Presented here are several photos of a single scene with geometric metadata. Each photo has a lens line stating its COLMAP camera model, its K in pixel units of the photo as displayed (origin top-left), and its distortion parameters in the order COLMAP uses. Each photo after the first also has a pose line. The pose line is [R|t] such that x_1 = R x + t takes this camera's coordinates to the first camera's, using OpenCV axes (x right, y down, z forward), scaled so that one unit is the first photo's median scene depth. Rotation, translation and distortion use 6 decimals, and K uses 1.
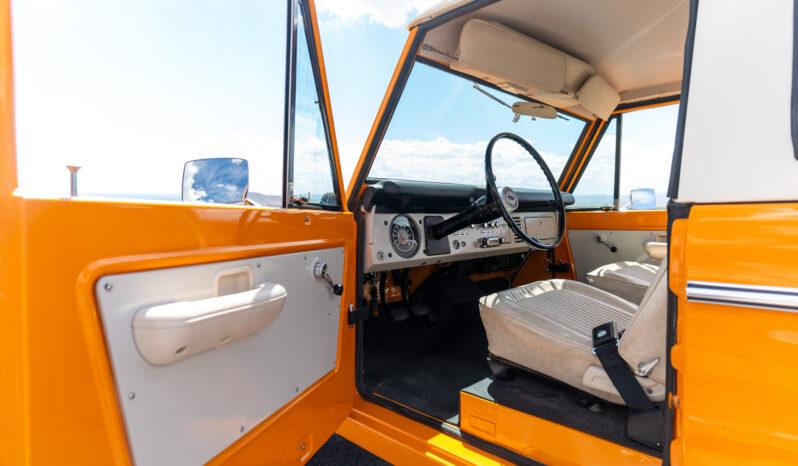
lens RADIAL K [[454.0, 0, 399.0], [0, 454.0, 233.0], [0, 0, 1]] dist [0.019932, -0.000453]
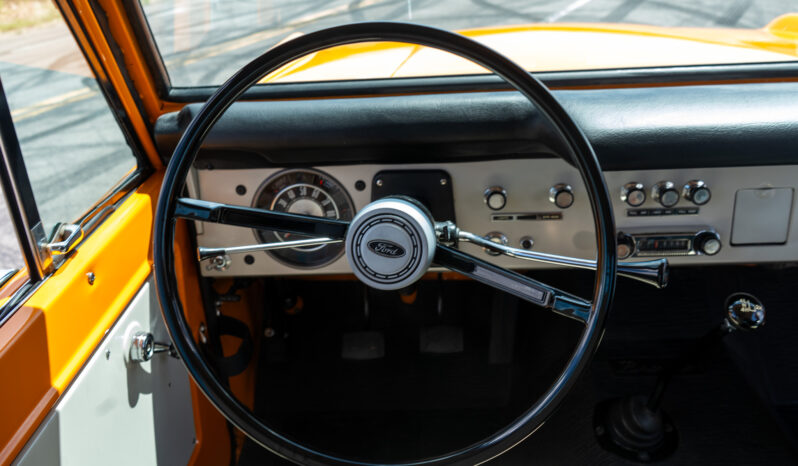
lens RADIAL K [[697.8, 0, 399.0], [0, 697.8, 233.0], [0, 0, 1]] dist [0.009816, 0.005166]
pose [[0.665582, 0.322170, -0.673207, 0.407369], [0.013796, 0.896564, 0.442700, -0.211913], [0.746197, -0.303941, 0.592292, 0.536849]]
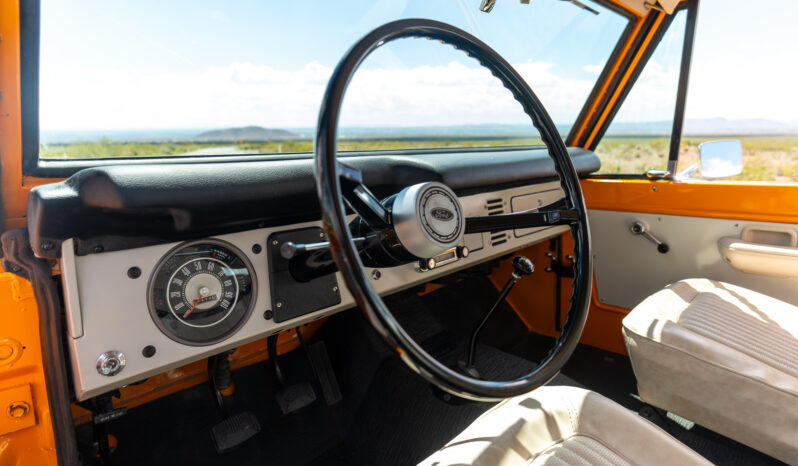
lens RADIAL K [[454.0, 0, 399.0], [0, 454.0, 233.0], [0, 0, 1]] dist [0.019932, -0.000453]
pose [[0.999779, -0.012583, -0.016855, 0.159044], [0.014940, 0.988878, 0.147973, -0.084767], [0.014806, -0.148192, 0.988848, 0.468413]]
